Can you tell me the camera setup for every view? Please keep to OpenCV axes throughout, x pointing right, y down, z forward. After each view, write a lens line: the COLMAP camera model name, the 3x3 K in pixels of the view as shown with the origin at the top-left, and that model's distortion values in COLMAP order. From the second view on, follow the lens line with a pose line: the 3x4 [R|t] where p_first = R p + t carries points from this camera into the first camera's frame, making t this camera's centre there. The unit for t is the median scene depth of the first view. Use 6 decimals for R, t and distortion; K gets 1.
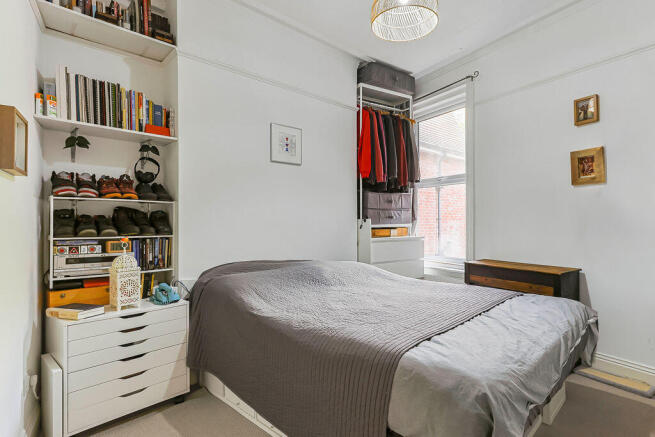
lens RADIAL K [[341.5, 0, 327.5], [0, 341.5, 218.5], [0, 0, 1]] dist [-0.001089, 0.000282]
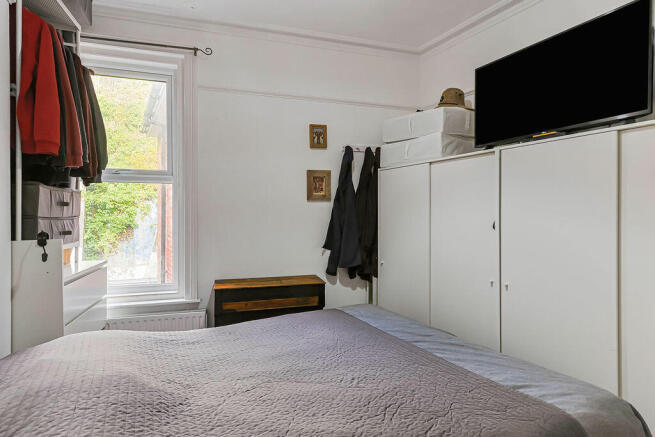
lens RADIAL K [[341.5, 0, 327.5], [0, 341.5, 218.5], [0, 0, 1]] dist [-0.001089, 0.000282]
pose [[0.236449, -0.002813, 0.971640, -0.274613], [0.000020, 0.999996, 0.002890, -0.032508], [-0.971644, -0.000664, 0.236448, 0.533765]]
